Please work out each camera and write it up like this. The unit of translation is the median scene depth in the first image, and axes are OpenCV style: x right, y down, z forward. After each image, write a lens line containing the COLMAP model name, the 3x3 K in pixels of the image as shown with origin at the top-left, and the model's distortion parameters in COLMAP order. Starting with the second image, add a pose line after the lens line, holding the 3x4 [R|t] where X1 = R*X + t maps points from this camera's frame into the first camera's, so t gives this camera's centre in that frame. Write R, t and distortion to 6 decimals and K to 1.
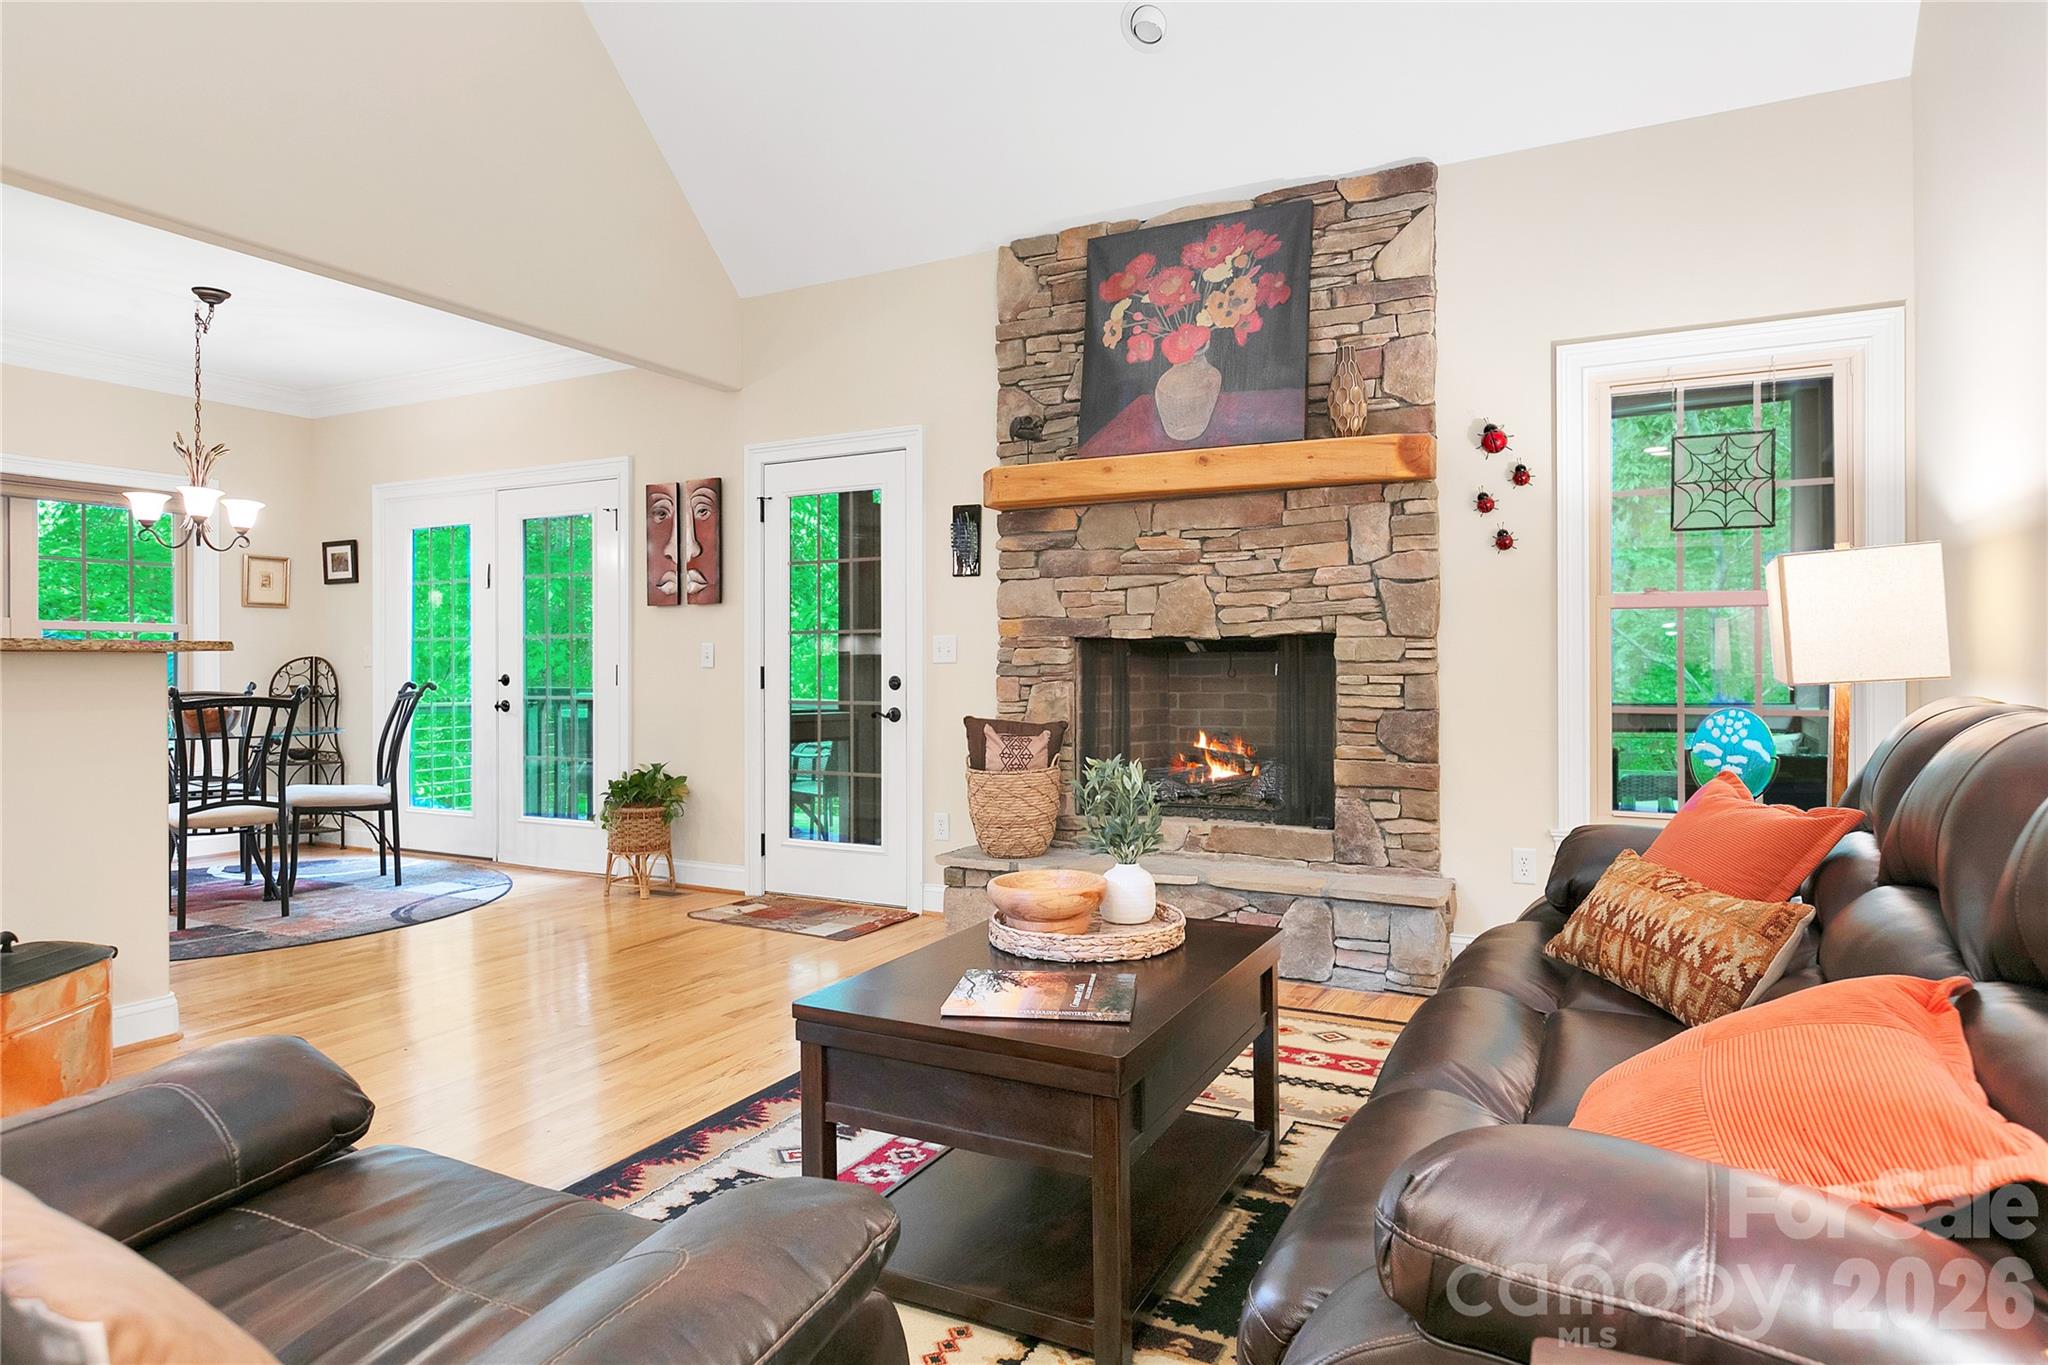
lens RADIAL K [[1176.7, 0, 1052.3], [0, 1176.7, 662.0], [0, 0, 1]] dist [0.002528, -0.003481]
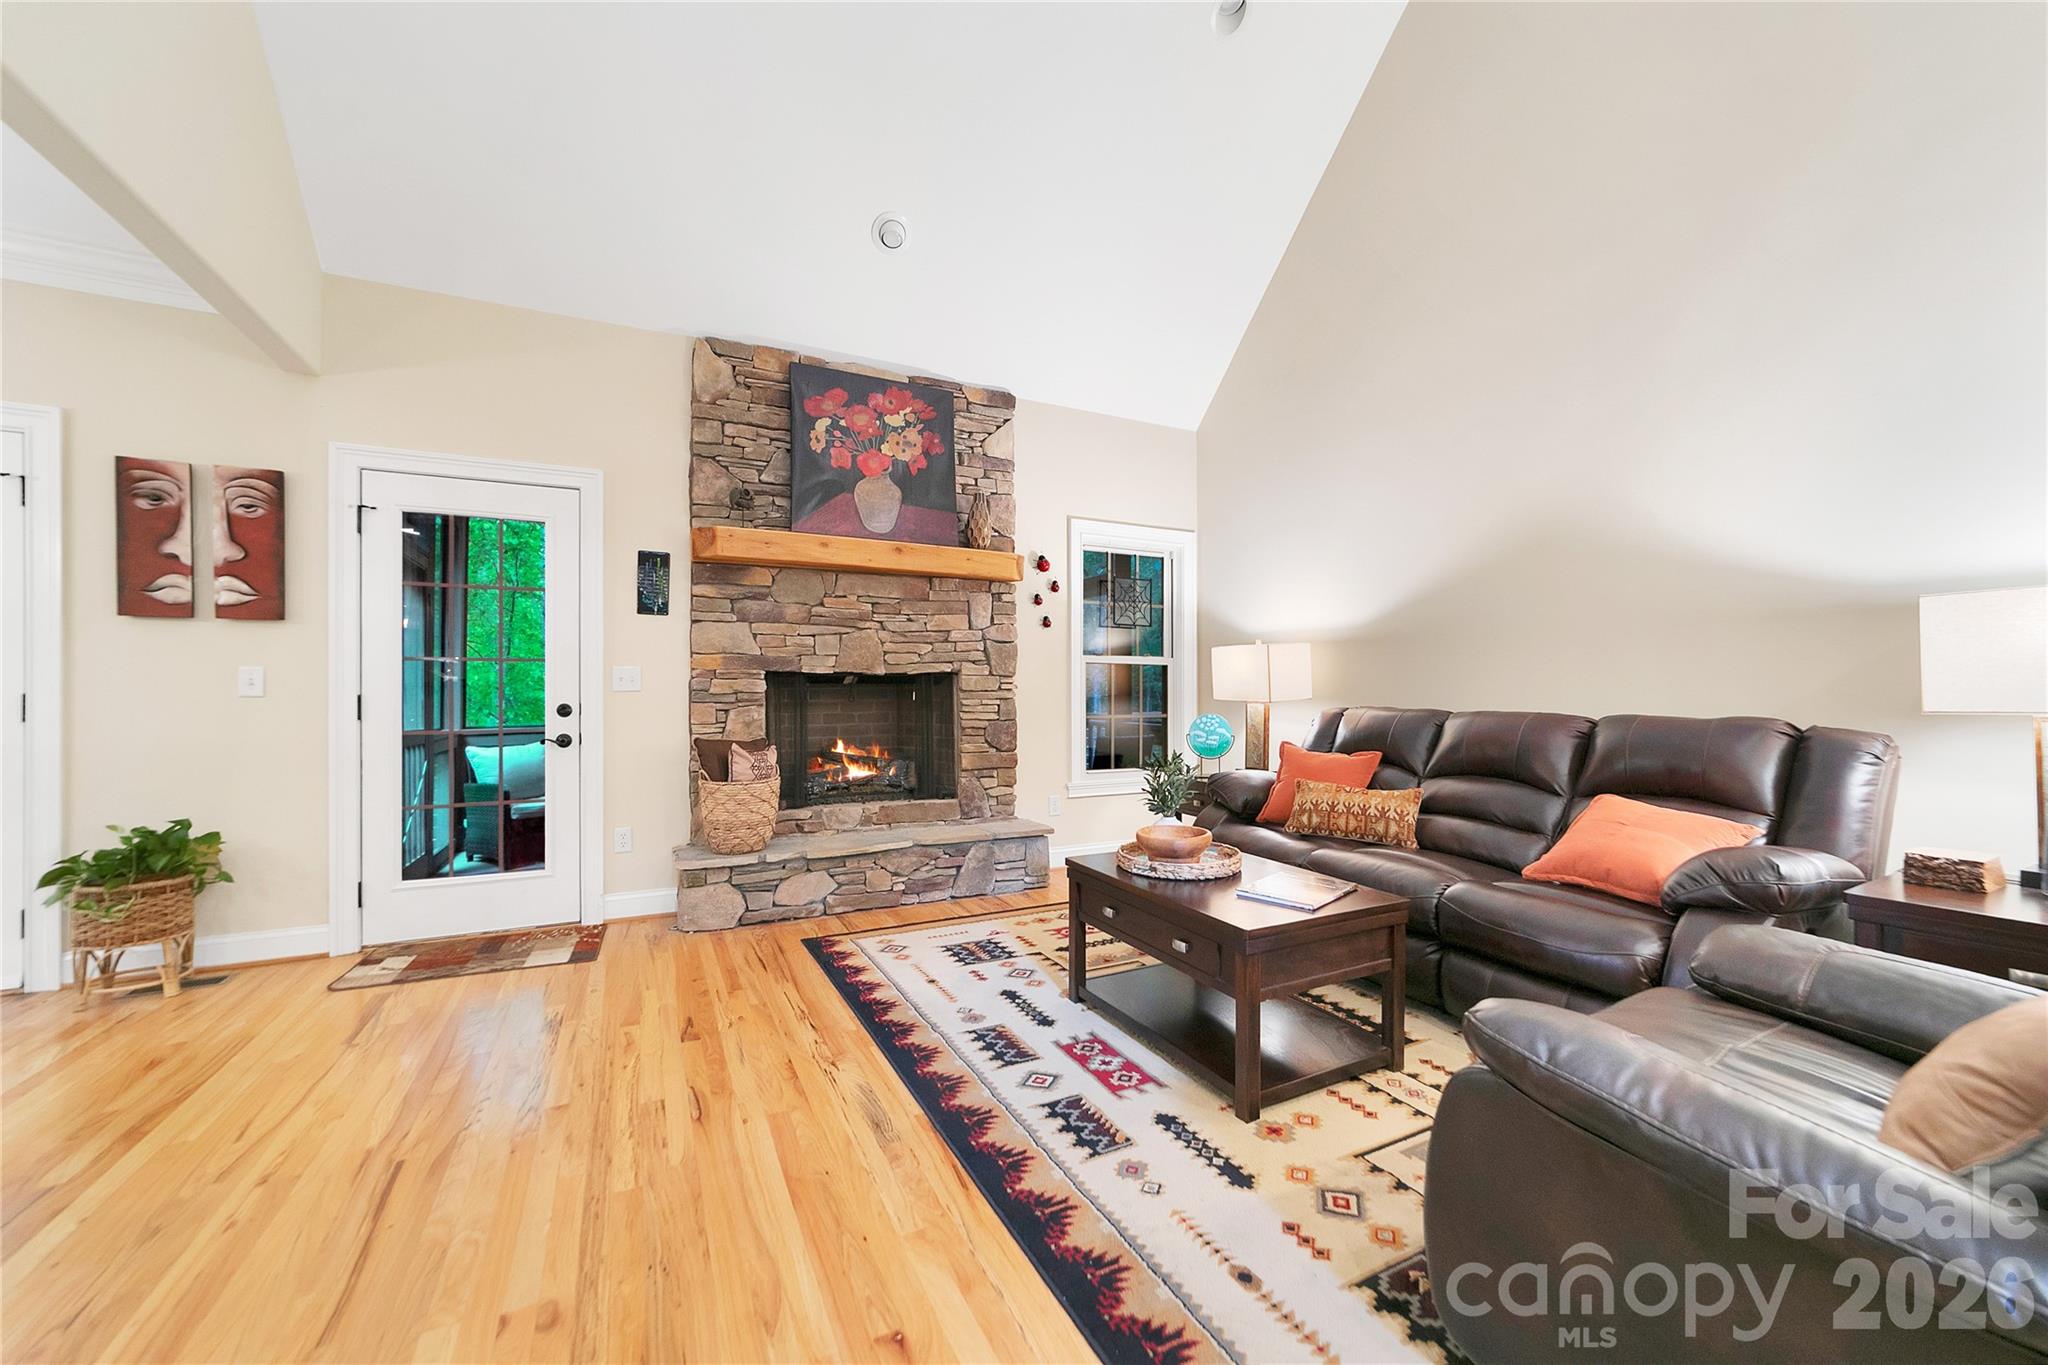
lens RADIAL K [[783.4, 0, 1034.8], [0, 783.4, 689.8], [0, 0, 1]] dist [-0.011069, 0.002889]
pose [[0.584995, 0.001793, 0.811035, -0.518288], [-0.002708, 0.999996, -0.000257, -0.001630], [-0.811032, -0.002045, 0.584998, 0.293298]]
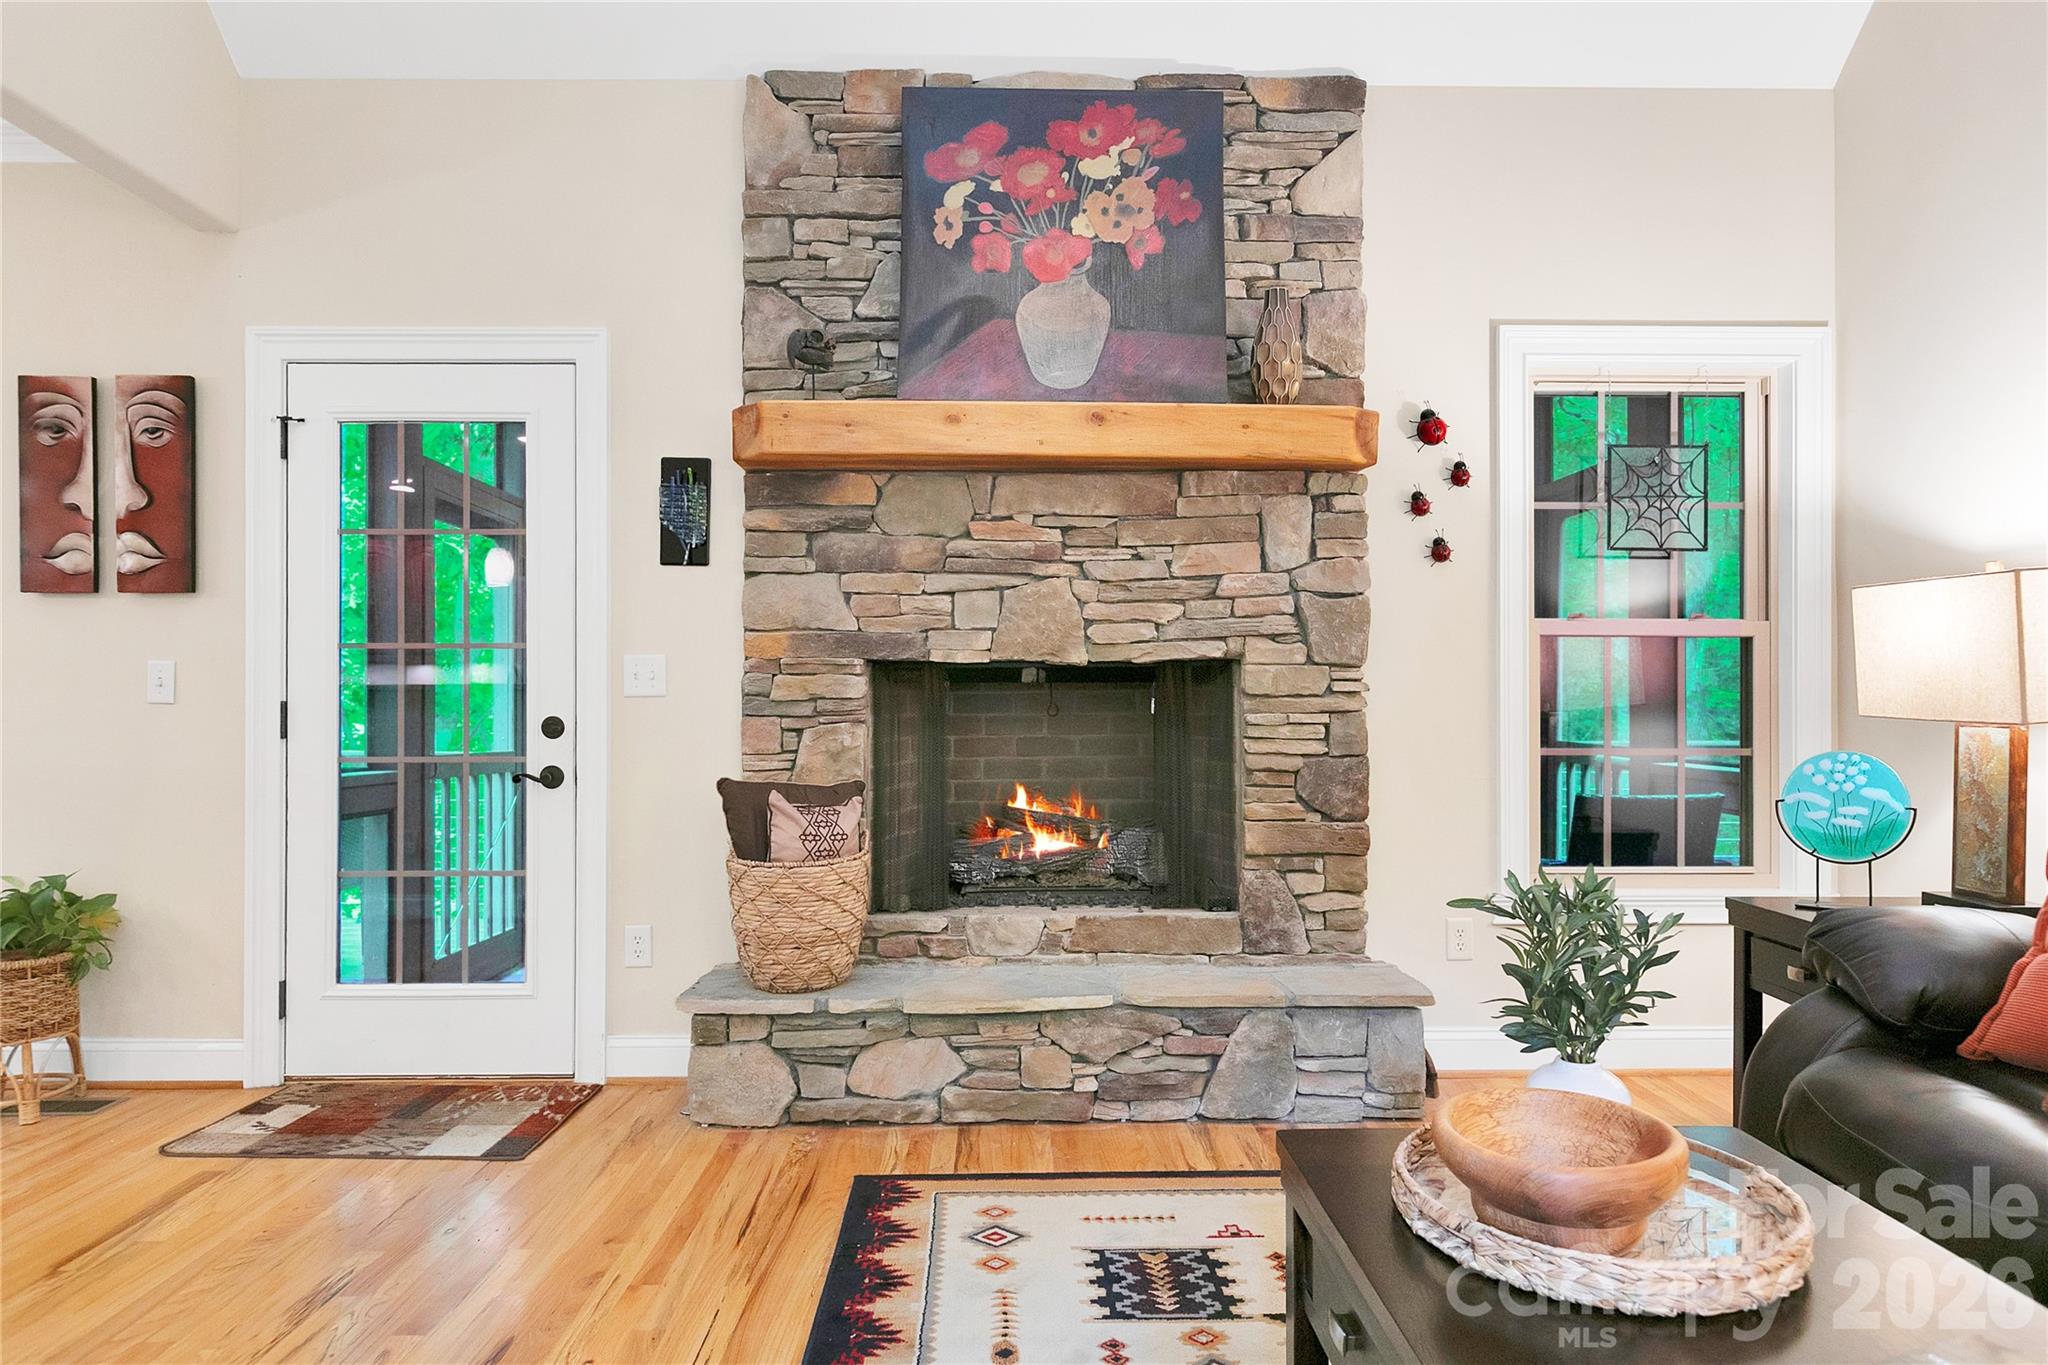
lens RADIAL K [[1176.7, 0, 1033.5], [0, 1176.7, 701.3], [0, 0, 1]] dist [0.002528, -0.003481]
pose [[0.880592, 0.001864, 0.473871, -0.237288], [-0.002560, 0.999996, 0.000825, 0.003008], [-0.473868, -0.001939, 0.880594, 0.360155]]
